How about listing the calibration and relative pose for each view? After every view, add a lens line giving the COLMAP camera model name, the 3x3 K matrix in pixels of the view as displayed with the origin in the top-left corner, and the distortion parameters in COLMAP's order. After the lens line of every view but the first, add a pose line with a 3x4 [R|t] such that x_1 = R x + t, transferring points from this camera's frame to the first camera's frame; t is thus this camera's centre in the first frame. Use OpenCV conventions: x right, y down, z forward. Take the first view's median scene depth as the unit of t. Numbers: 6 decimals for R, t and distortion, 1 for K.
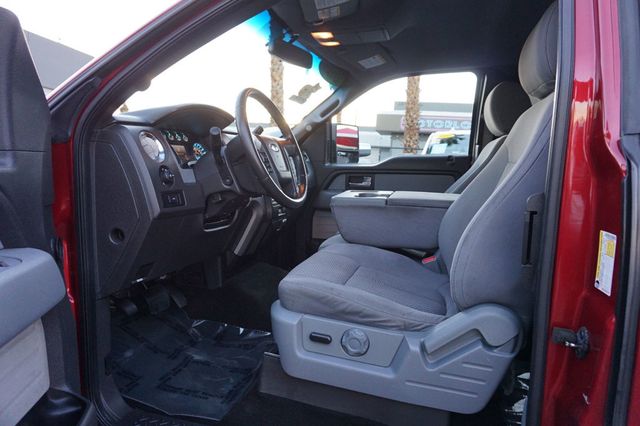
lens RADIAL K [[434.0, 0, 322.5], [0, 434.0, 210.8], [0, 0, 1]] dist [-0.030806, -0.000220]
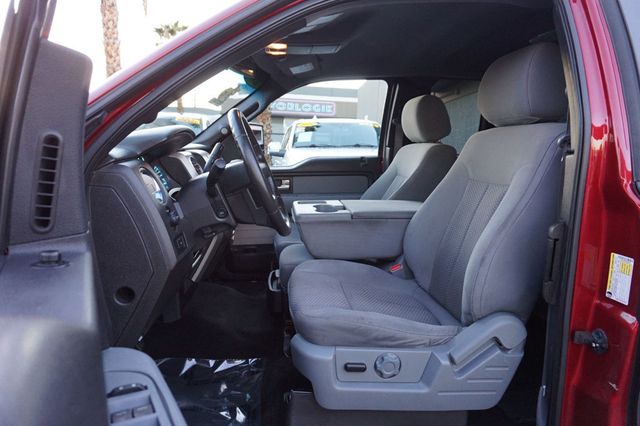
lens RADIAL K [[436.5, 0, 324.7], [0, 436.5, 212.0], [0, 0, 1]] dist [-0.023645, 0.004490]
pose [[0.934442, -0.072195, 0.348720, -0.374982], [0.055553, 0.996799, 0.057503, -0.126039], [-0.351755, -0.034361, 0.935461, 0.068511]]
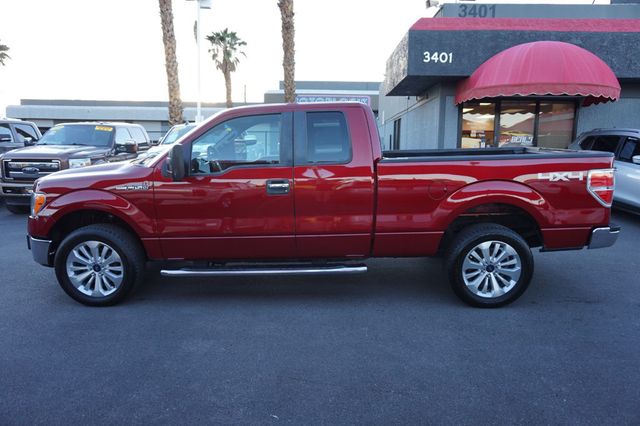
lens RADIAL K [[434.0, 0, 320.0], [0, 434.0, 213.0], [0, 0, 1]] dist [-0.028561, 0.005723]
pose [[0.971174, -0.087341, 0.221792, -0.129542], [0.071878, 0.994446, 0.076876, 0.026535], [-0.227275, -0.058718, 0.972059, -2.654083]]
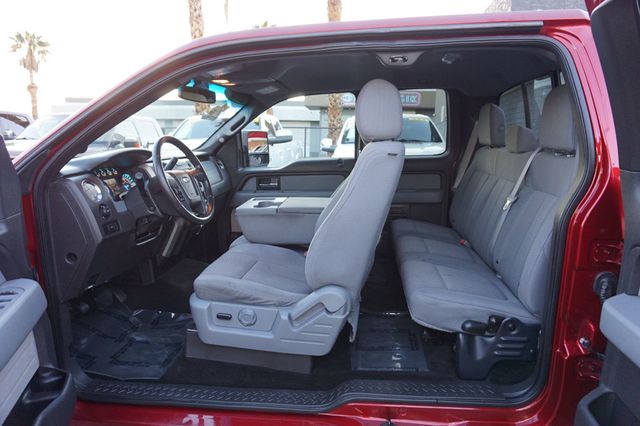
lens RADIAL K [[434.0, 0, 320.0], [0, 434.0, 213.0], [0, 0, 1]] dist [-0.028561, 0.005723]
pose [[0.988665, -0.062514, 0.136503, 0.129550], [0.053291, 0.996108, 0.070207, -0.134896], [-0.140361, -0.062136, 0.988149, -0.454313]]
